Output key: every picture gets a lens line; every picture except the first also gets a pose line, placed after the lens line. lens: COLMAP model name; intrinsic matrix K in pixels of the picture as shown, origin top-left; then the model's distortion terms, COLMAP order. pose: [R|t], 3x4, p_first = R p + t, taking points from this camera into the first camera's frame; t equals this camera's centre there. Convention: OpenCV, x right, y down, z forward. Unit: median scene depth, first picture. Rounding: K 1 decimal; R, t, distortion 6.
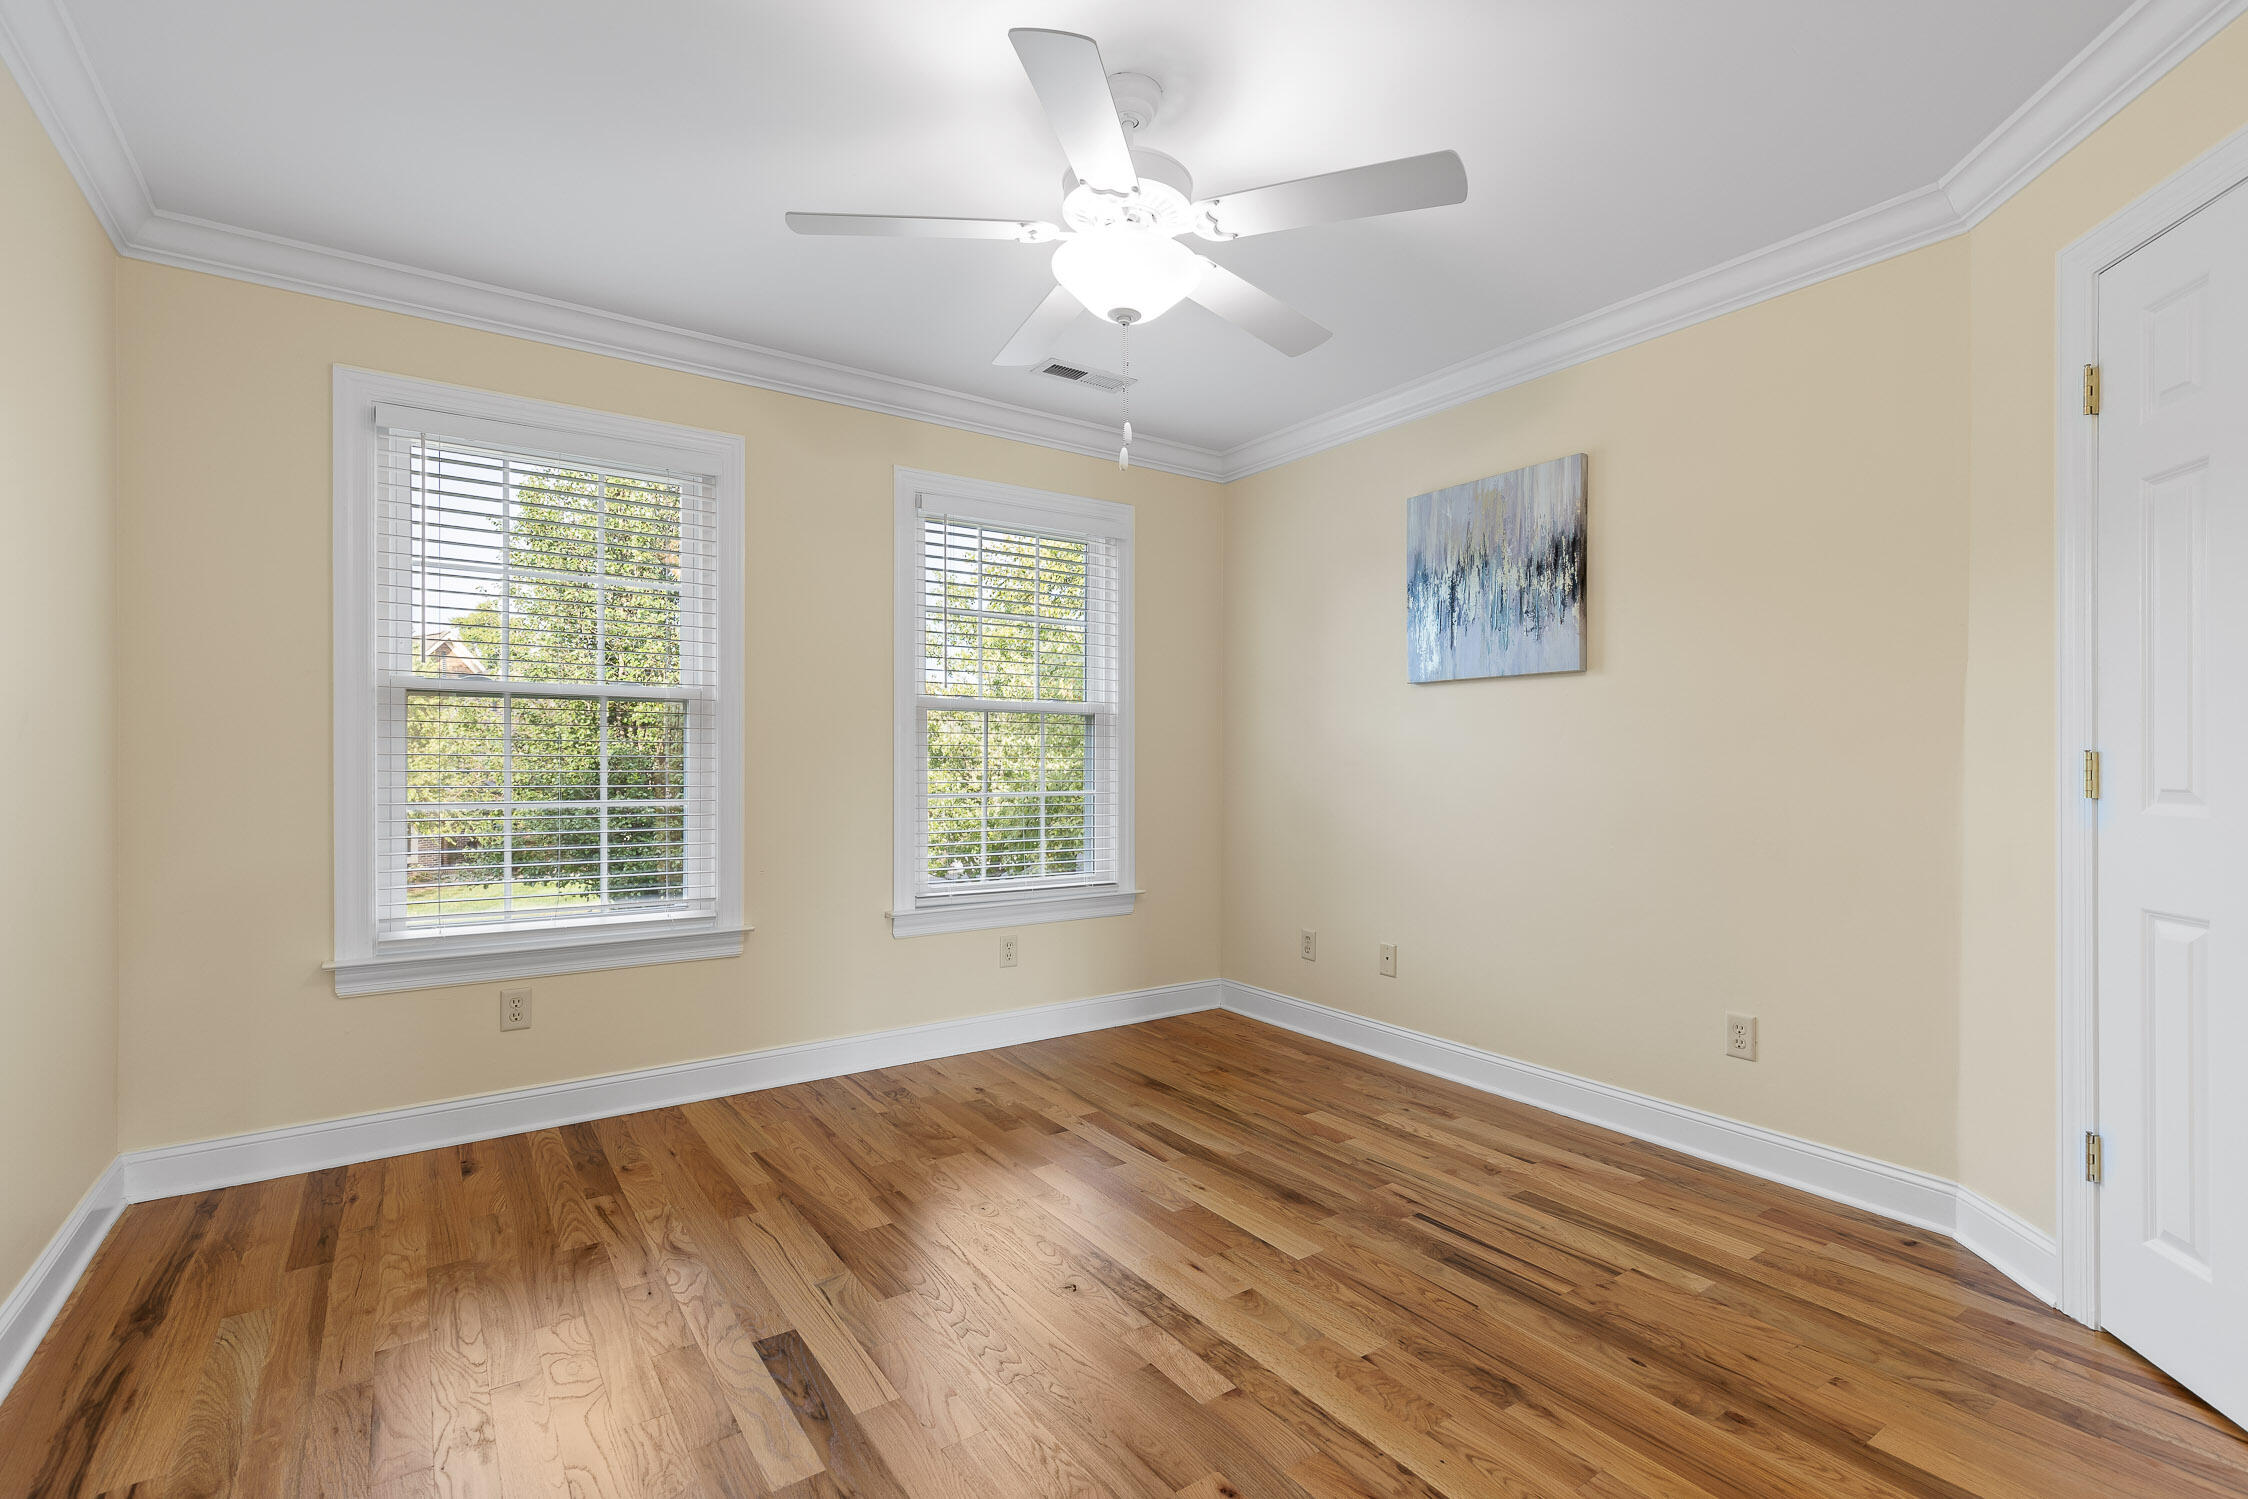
lens RADIAL K [[1031.1, 0, 1116.9], [0, 1031.1, 770.9], [0, 0, 1]] dist [0.022670, -0.000256]
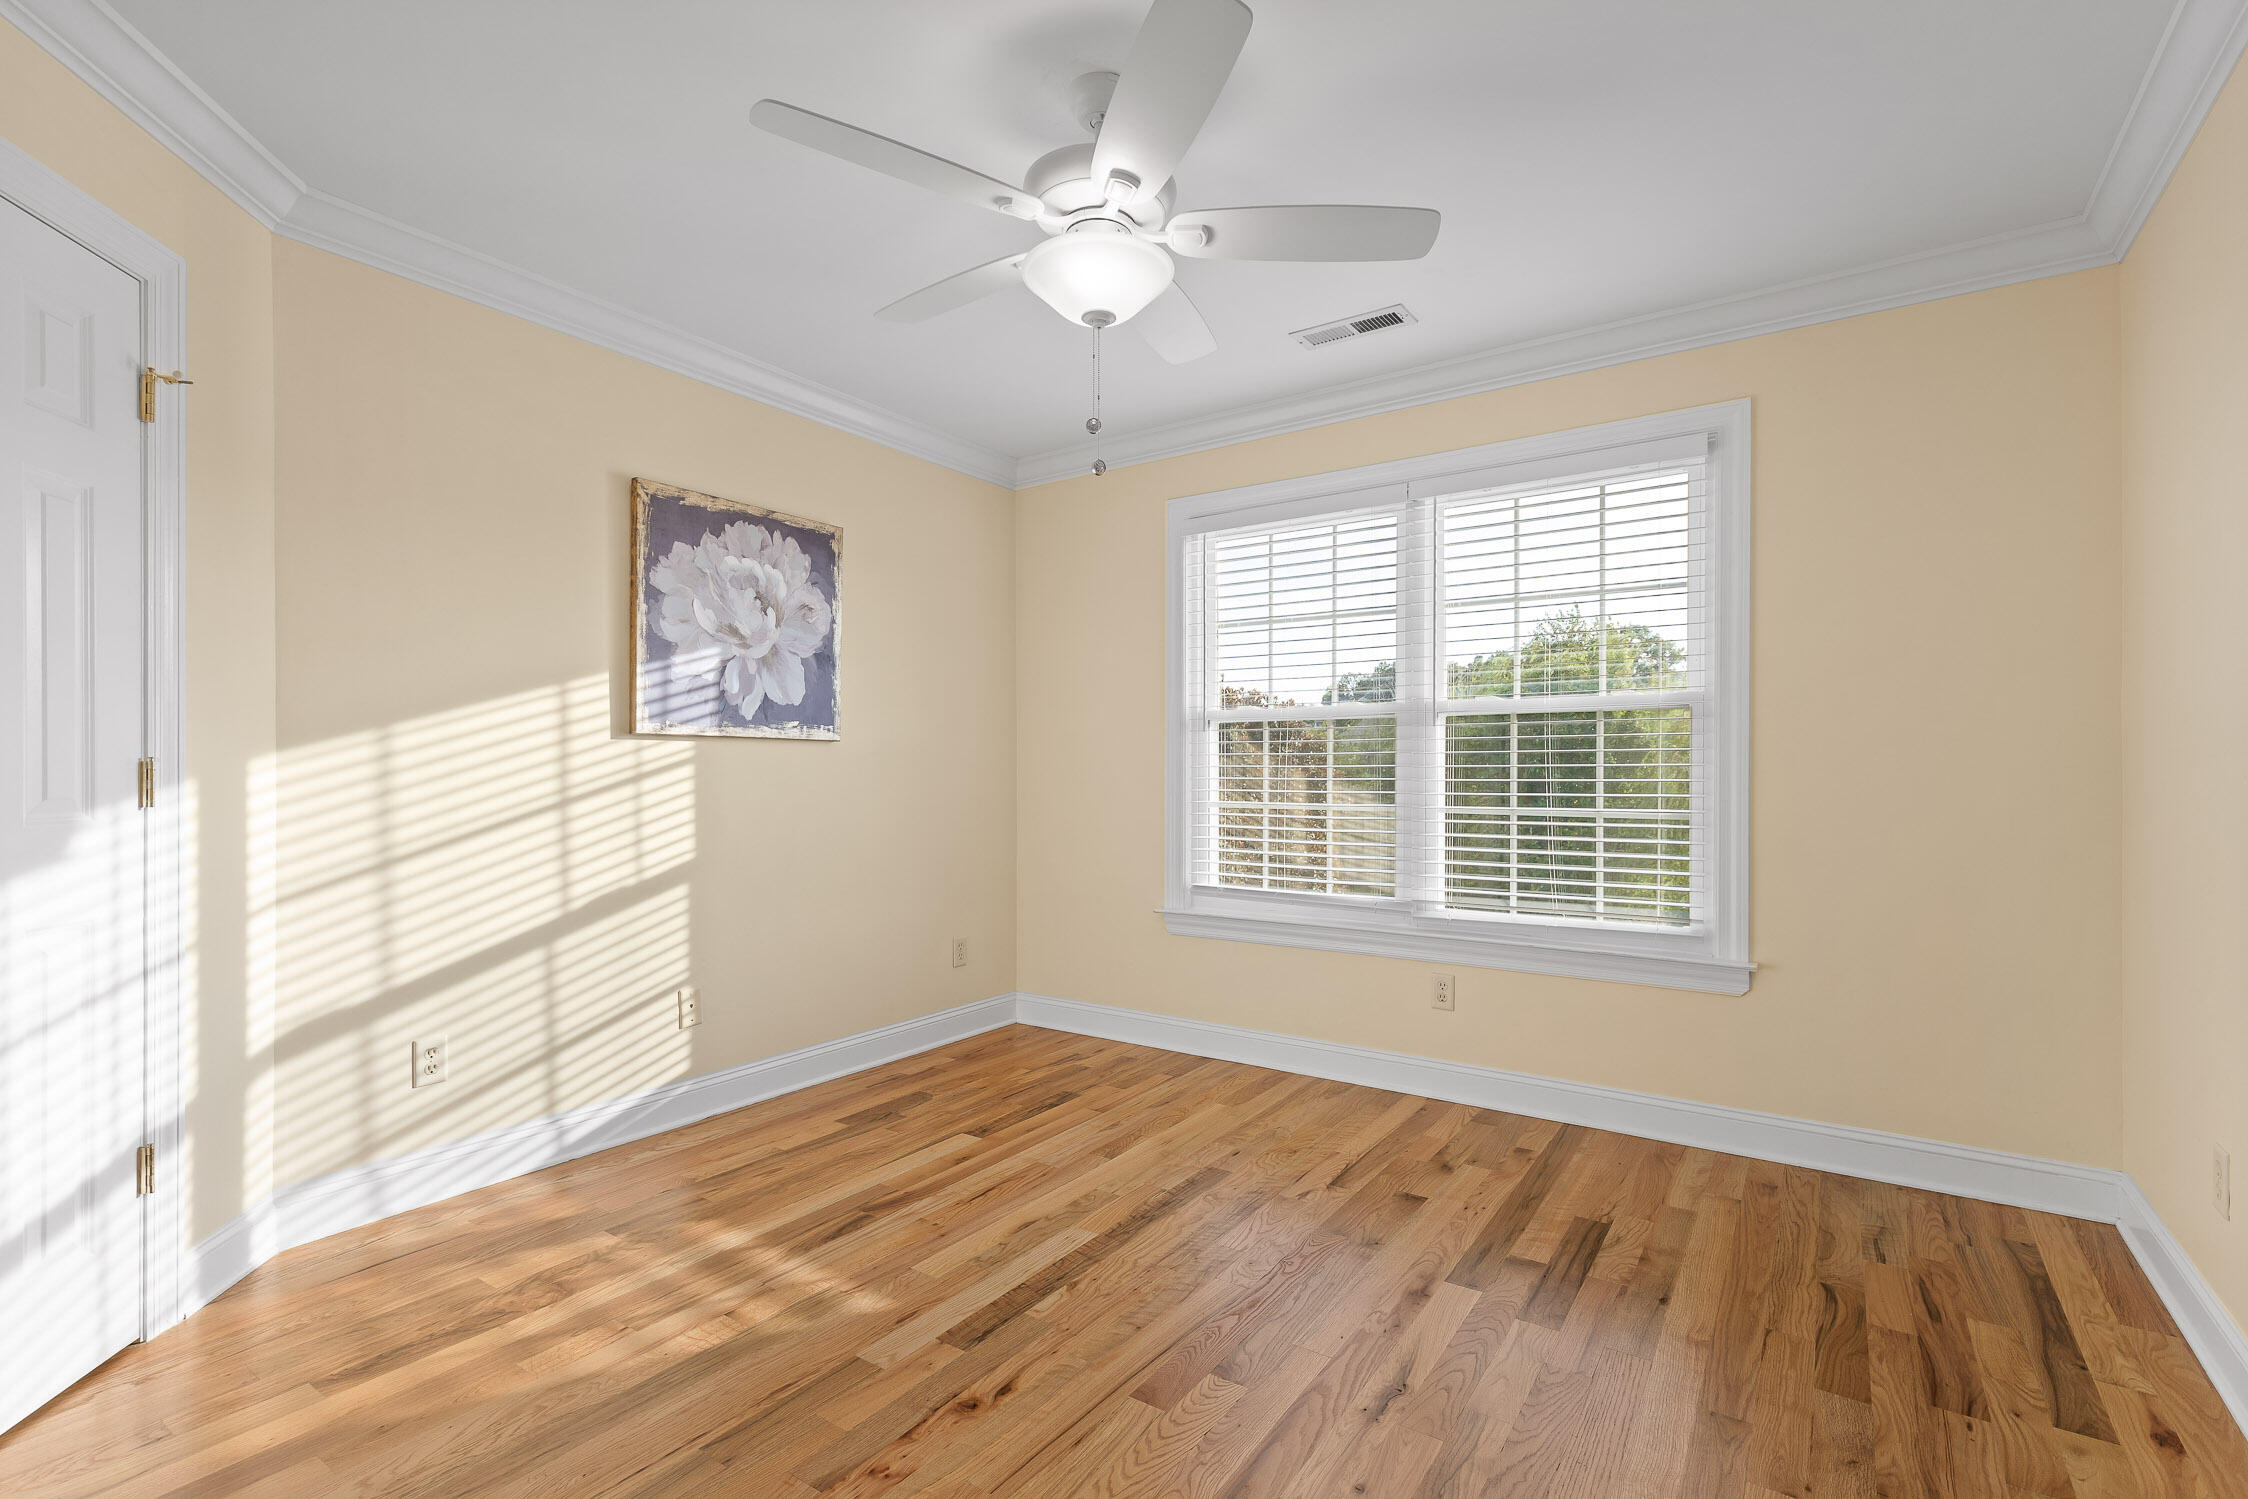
lens RADIAL K [[1031.1, 0, 1116.9], [0, 1031.1, 770.9], [0, 0, 1]] dist [0.022670, -0.000256]
pose [[0.353785, 0.000504, -0.935327, 0.098414], [-0.007400, 0.999970, -0.002260, -0.000969], [0.935297, 0.007721, 0.353778, 0.070626]]
